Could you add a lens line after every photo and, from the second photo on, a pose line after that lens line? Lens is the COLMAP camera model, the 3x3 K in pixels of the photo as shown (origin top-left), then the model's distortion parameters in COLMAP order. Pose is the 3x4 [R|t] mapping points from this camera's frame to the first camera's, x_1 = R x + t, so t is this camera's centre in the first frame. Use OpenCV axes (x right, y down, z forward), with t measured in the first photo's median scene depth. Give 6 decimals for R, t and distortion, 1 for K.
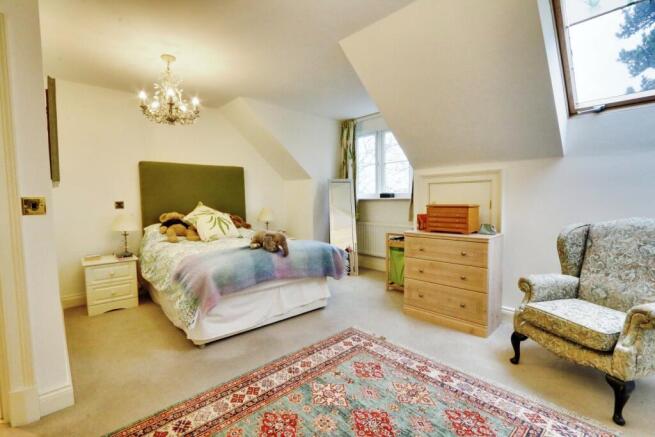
lens RADIAL K [[297.8, 0, 327.5], [0, 297.8, 218.5], [0, 0, 1]] dist [-0.013272, -0.000379]
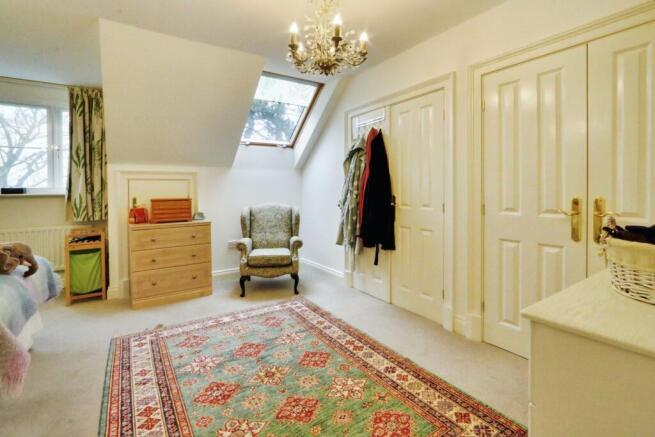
lens RADIAL K [[305.4, 0, 319.7], [0, 305.4, 197.8], [0, 0, 1]] dist [-0.011265, -0.000059]
pose [[0.179198, -0.009101, 0.983771, -0.866046], [0.073971, 0.997251, -0.004248, 0.000076], [-0.981028, 0.073532, 0.179379, 0.257319]]
